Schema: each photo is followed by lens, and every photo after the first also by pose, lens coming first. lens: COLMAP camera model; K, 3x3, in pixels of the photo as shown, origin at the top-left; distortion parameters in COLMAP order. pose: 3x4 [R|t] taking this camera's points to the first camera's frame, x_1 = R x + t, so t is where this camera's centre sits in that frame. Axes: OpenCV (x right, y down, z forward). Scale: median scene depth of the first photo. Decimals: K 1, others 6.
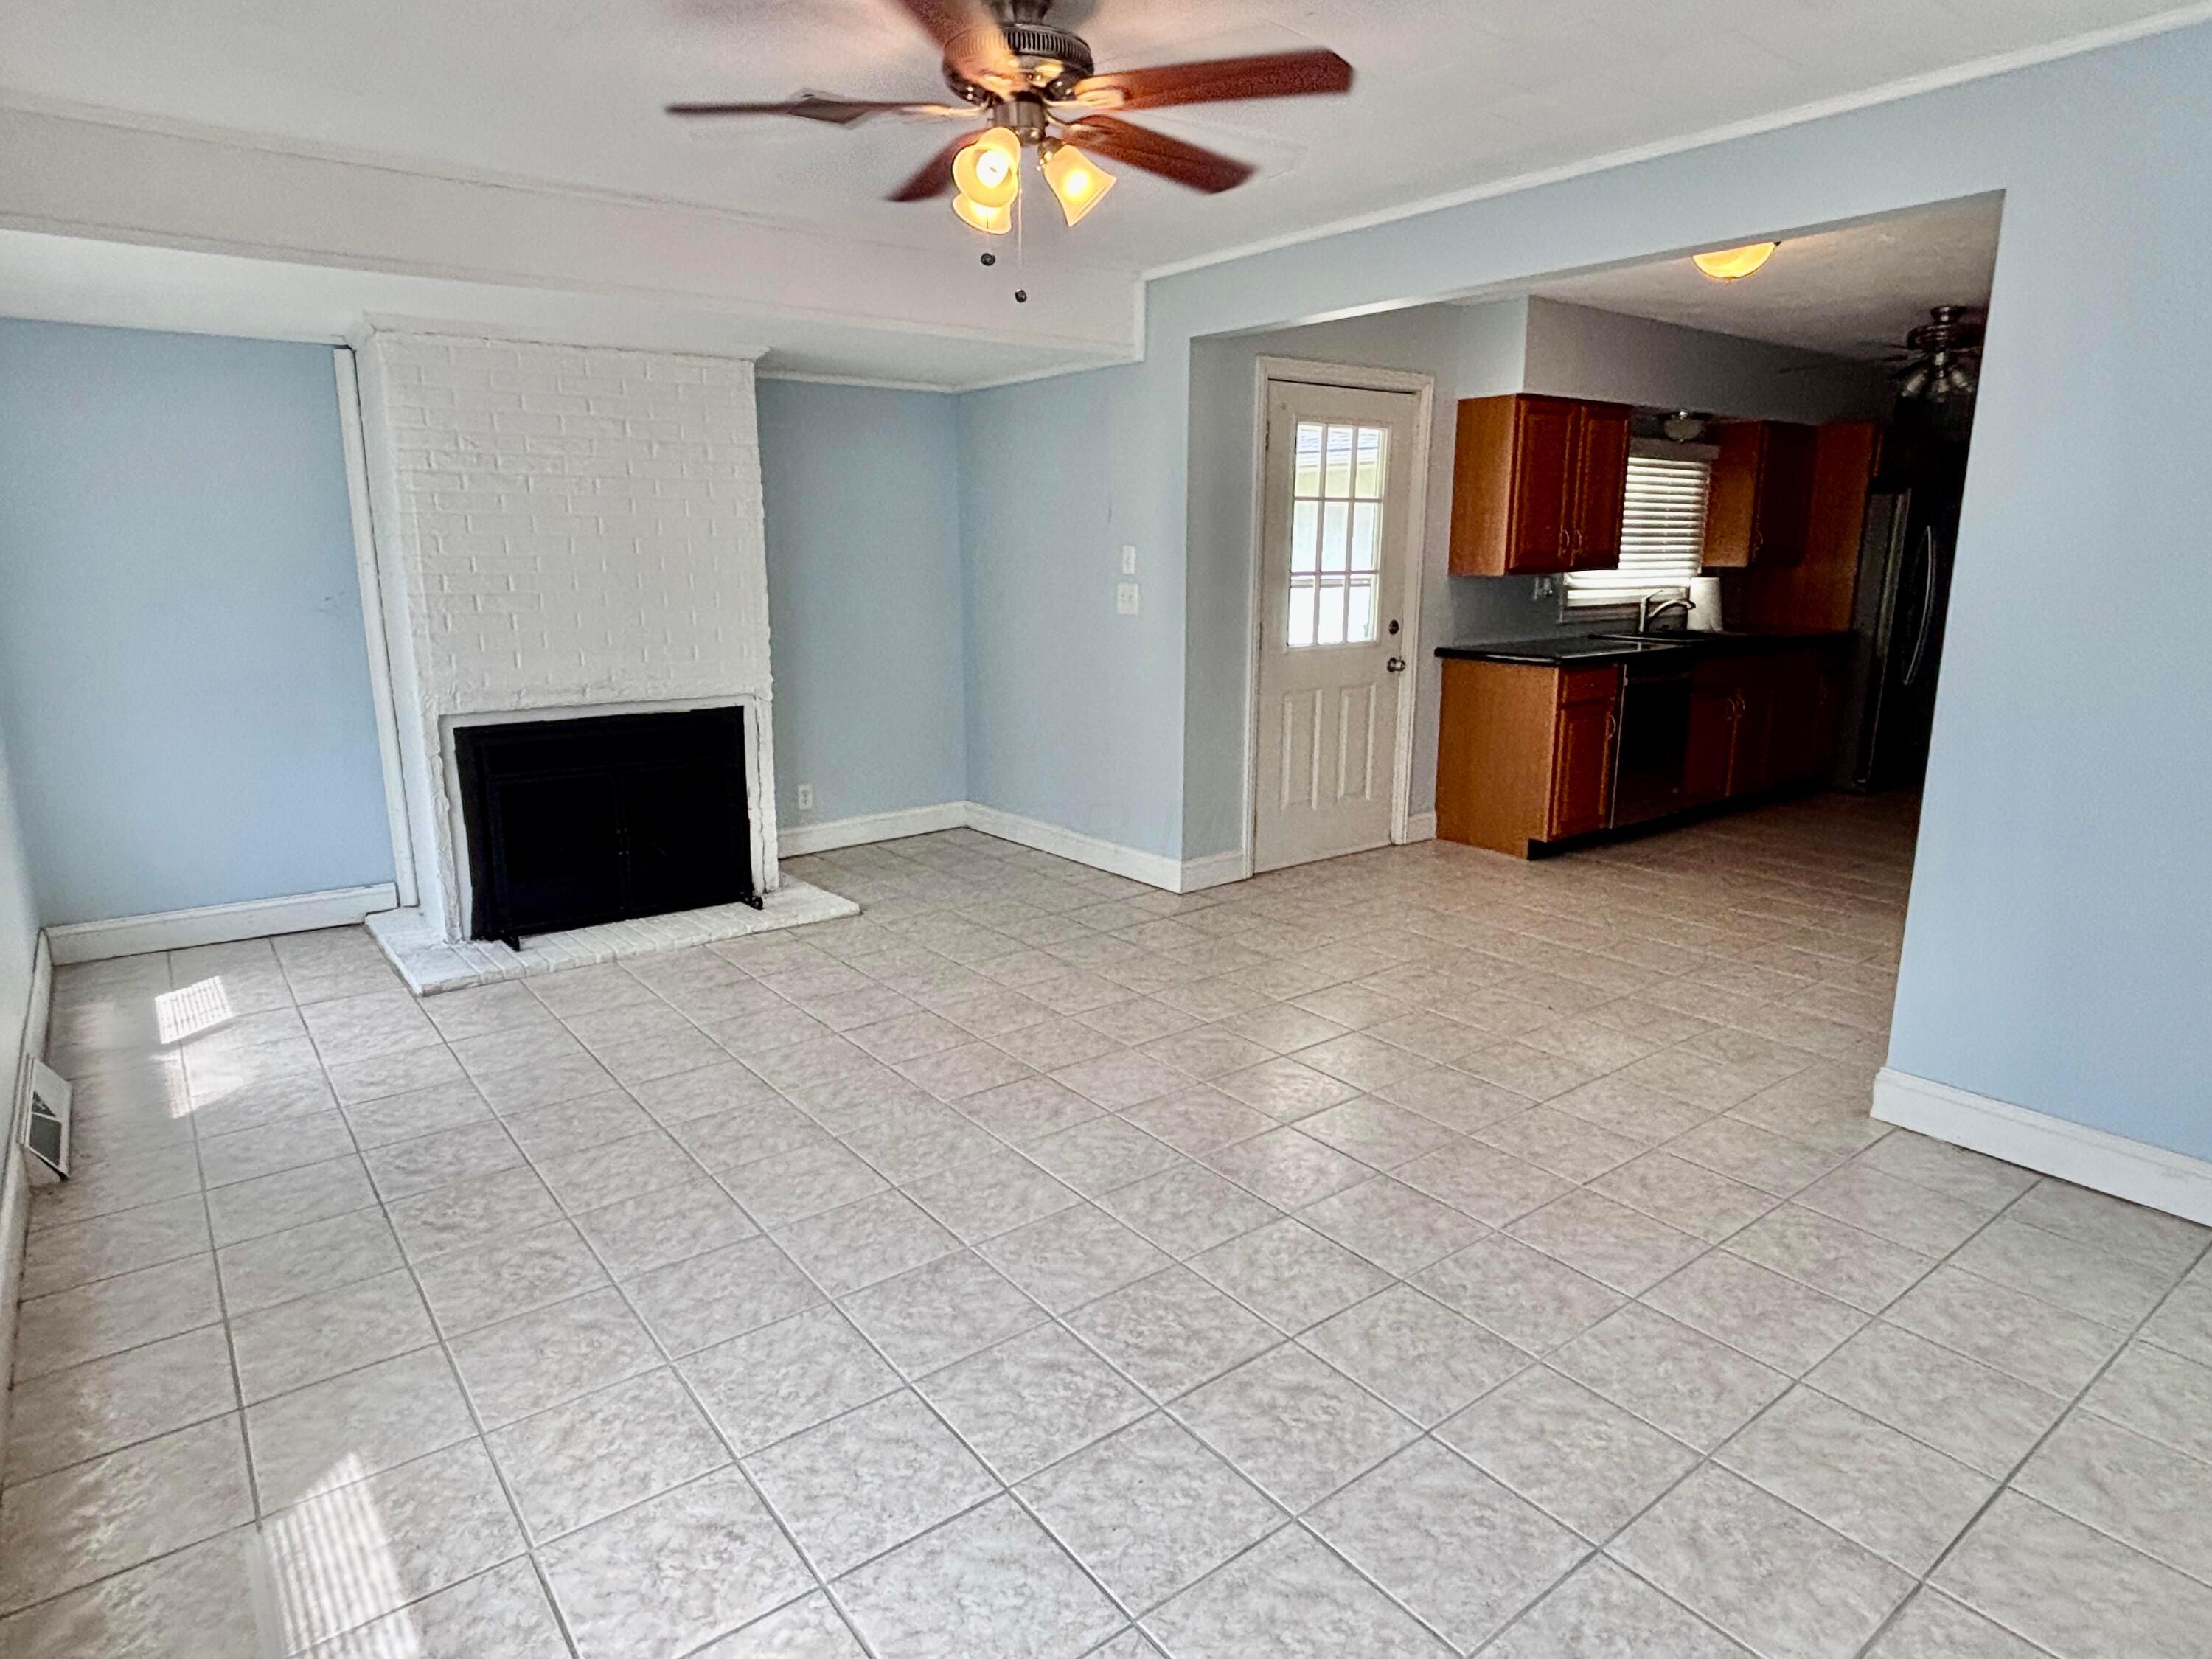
lens RADIAL K [[1256.3, 0, 1093.8], [0, 1256.3, 821.4], [0, 0, 1]] dist [0.073865, -0.109949]
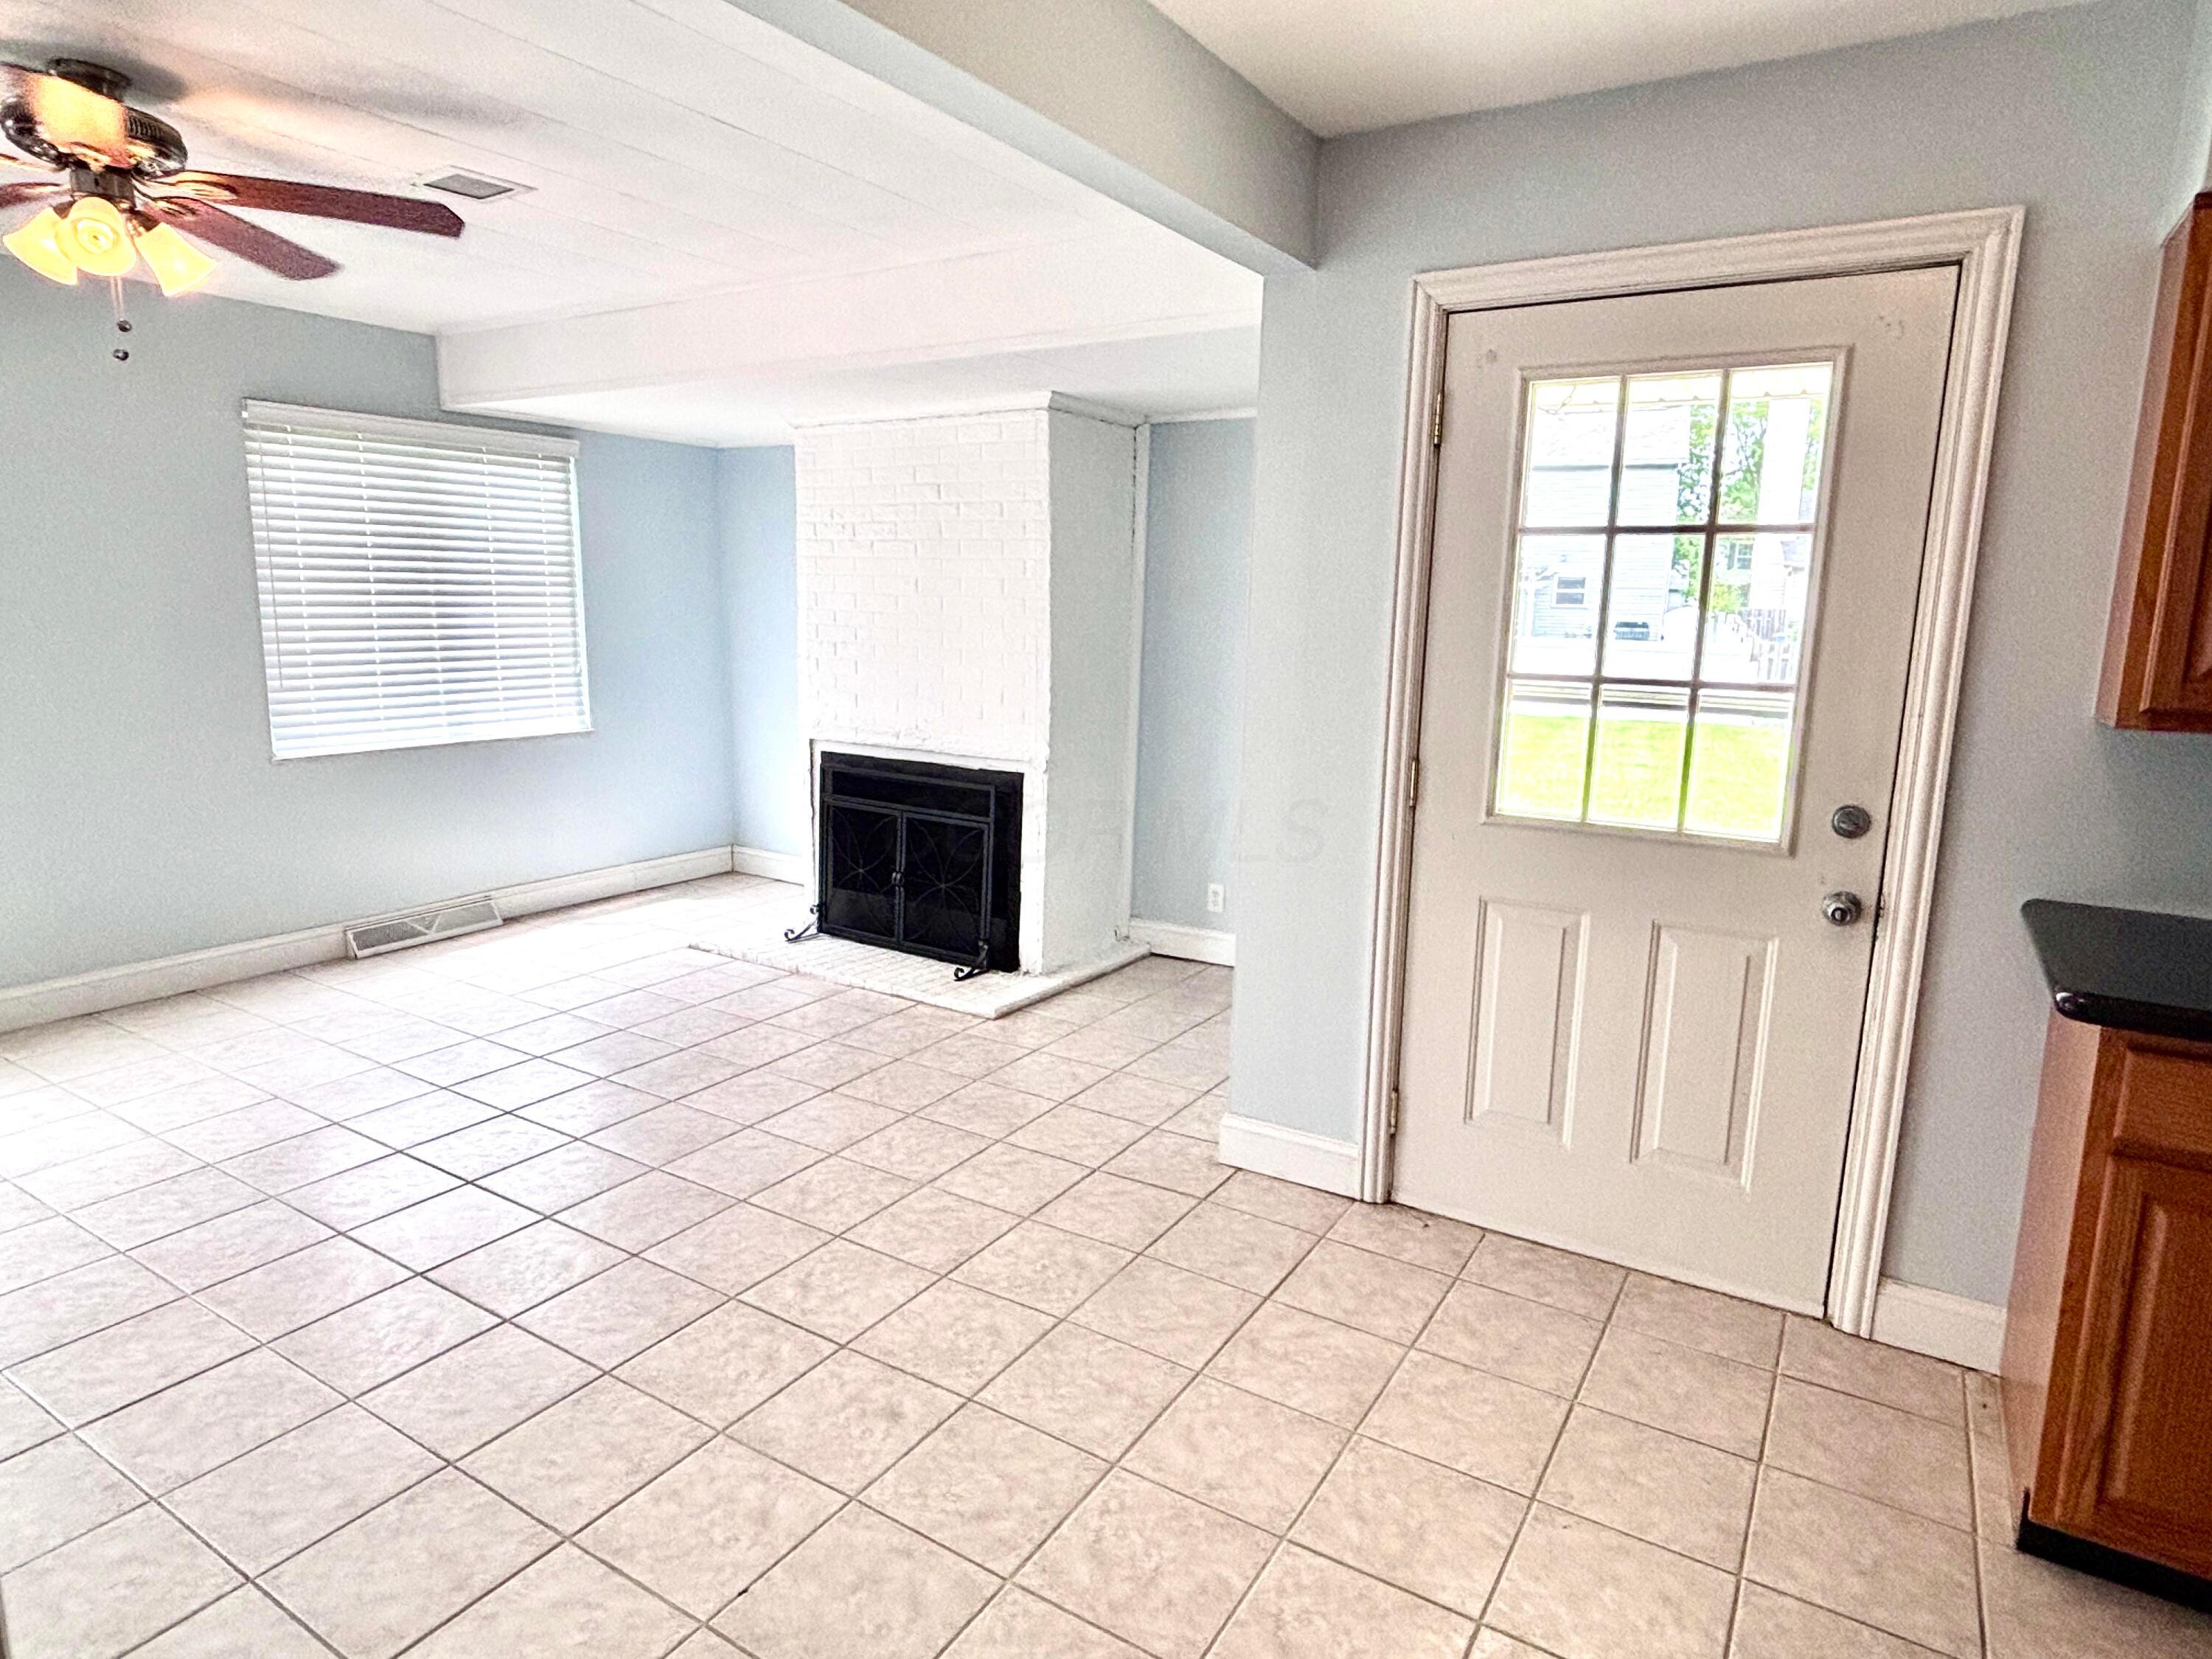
lens RADIAL K [[1256.3, 0, 1093.8], [0, 1256.3, 821.4], [0, 0, 1]] dist [0.073865, -0.109949]
pose [[0.356451, 0.172959, -0.918166, 0.665080], [-0.219532, 0.970708, 0.097630, -0.173075], [0.908157, 0.166766, 0.383979, 0.748776]]
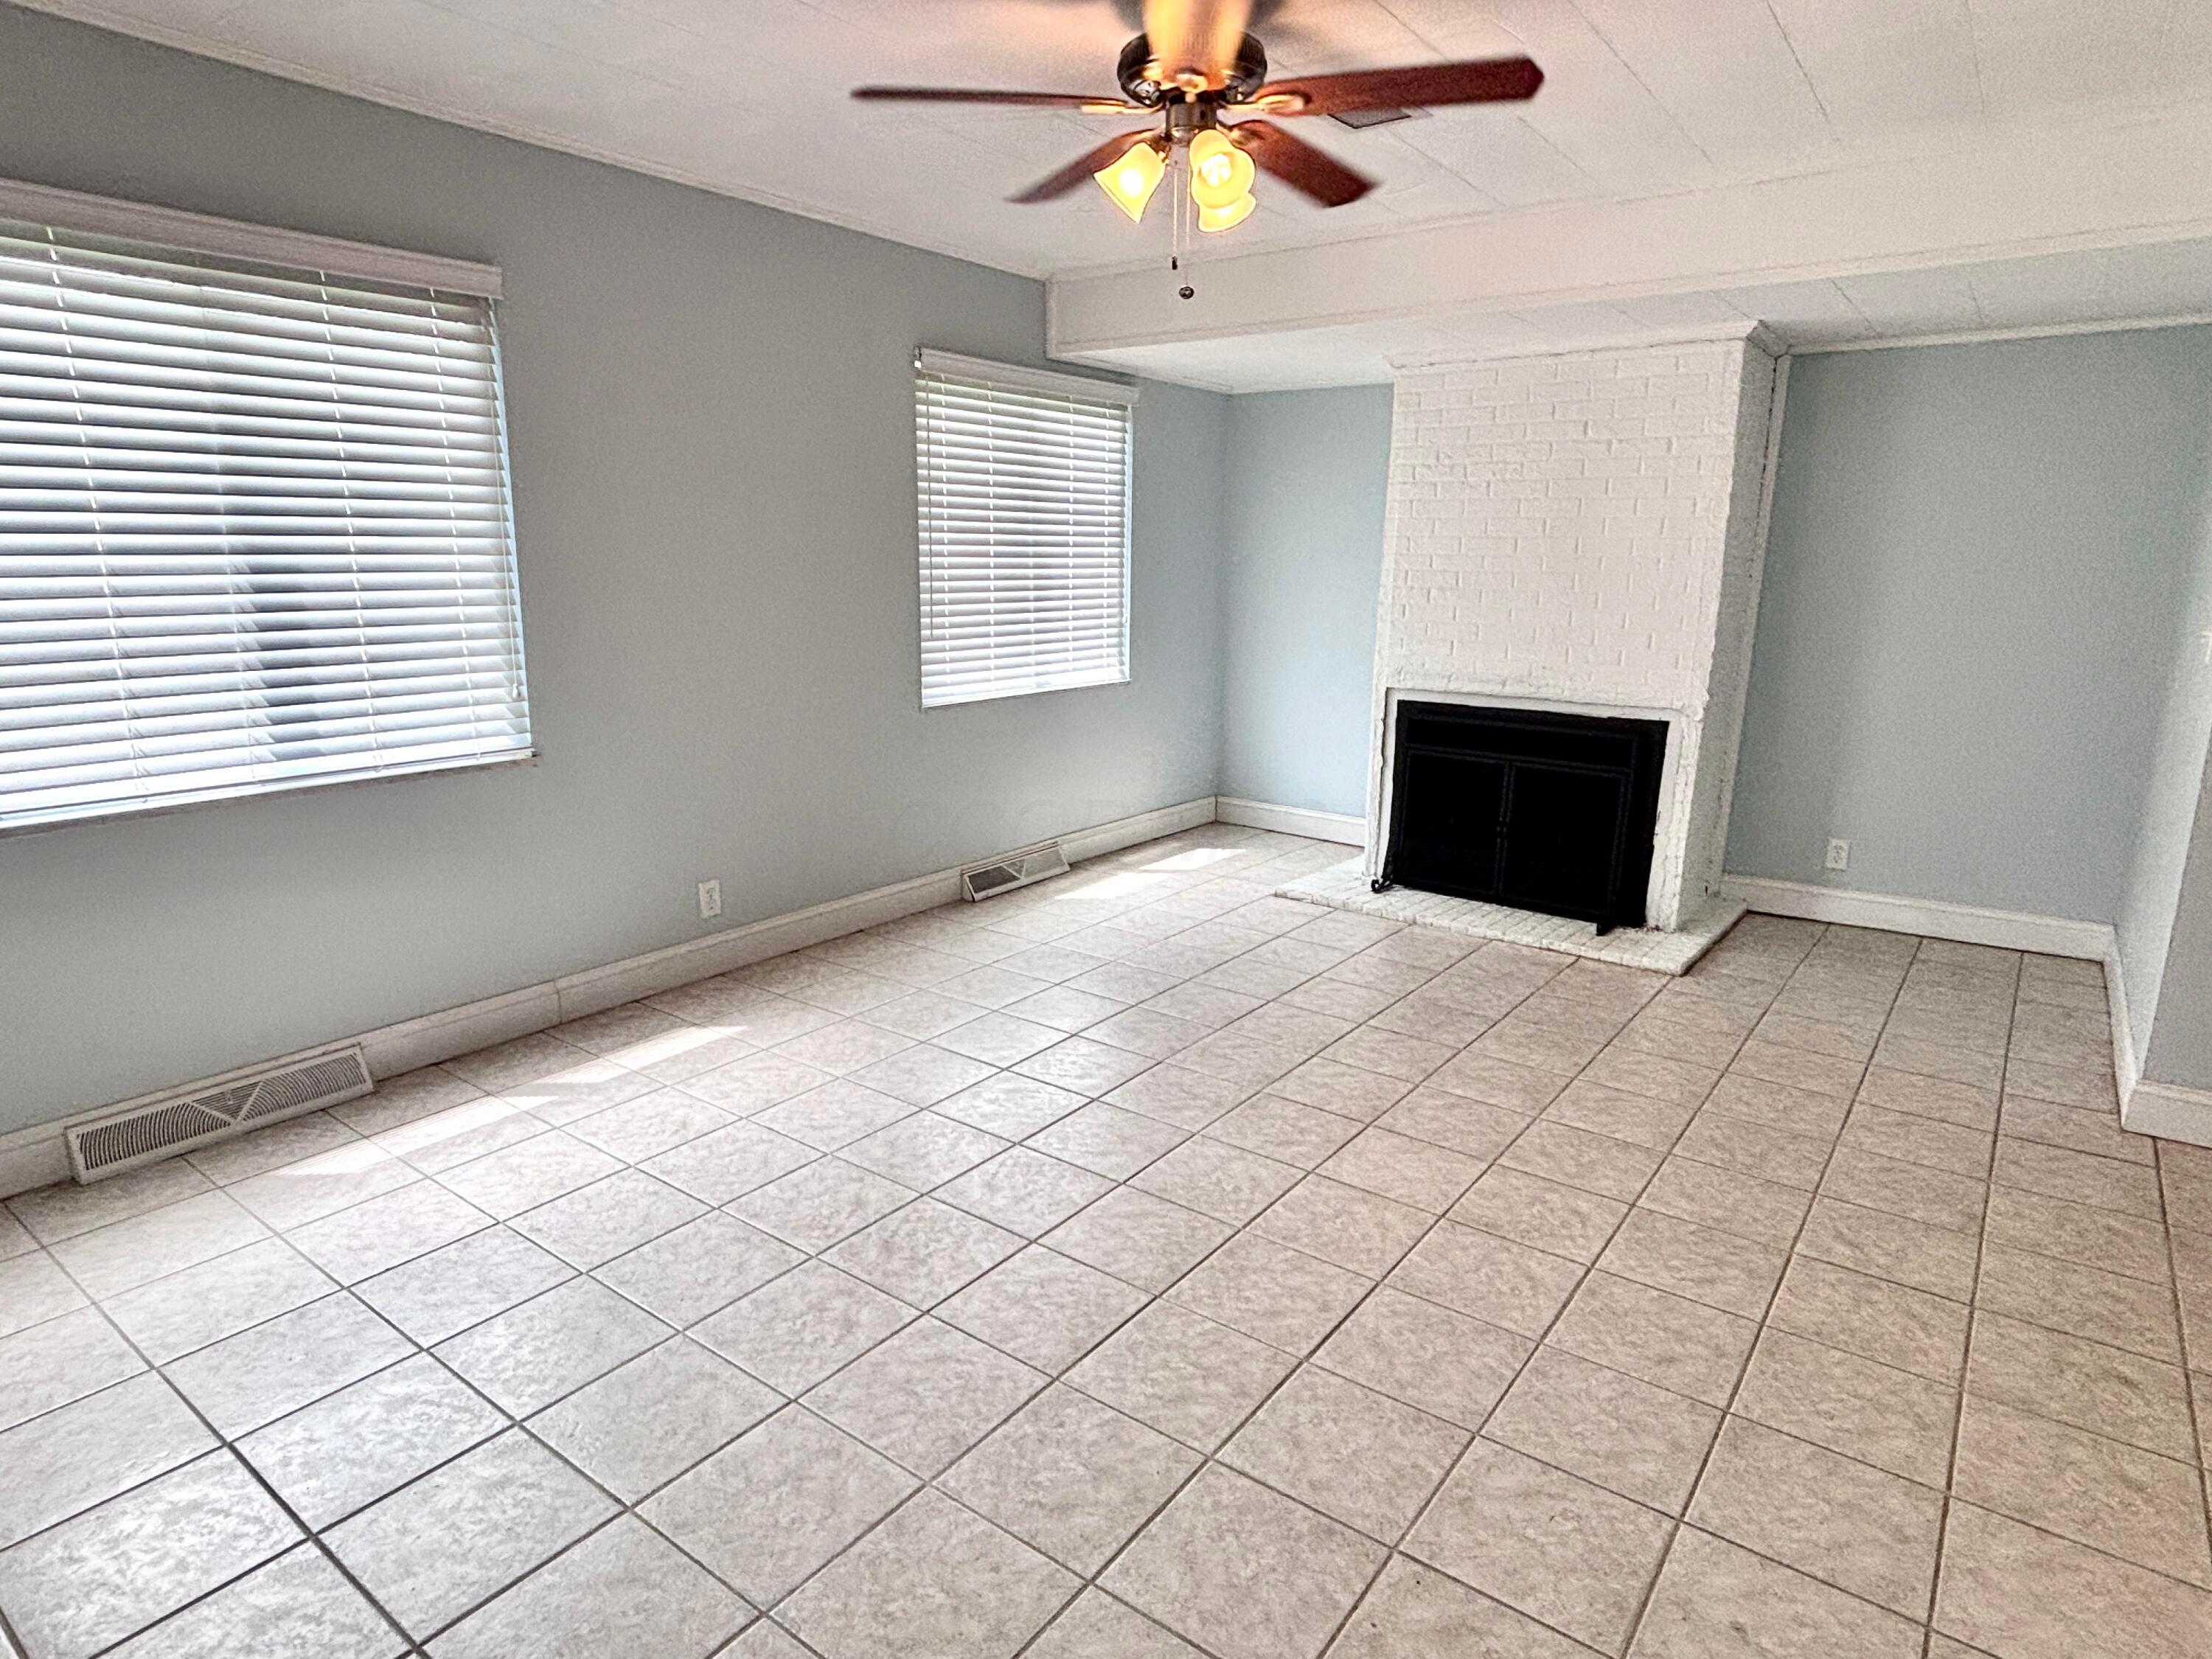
lens RADIAL K [[1256.3, 0, 1093.8], [0, 1256.3, 821.4], [0, 0, 1]] dist [0.073865, -0.109949]
pose [[0.273625, 0.208623, -0.938939, 0.523950], [-0.216966, 0.964421, 0.151057, -0.076282], [0.937046, 0.162385, 0.309154, 0.368365]]
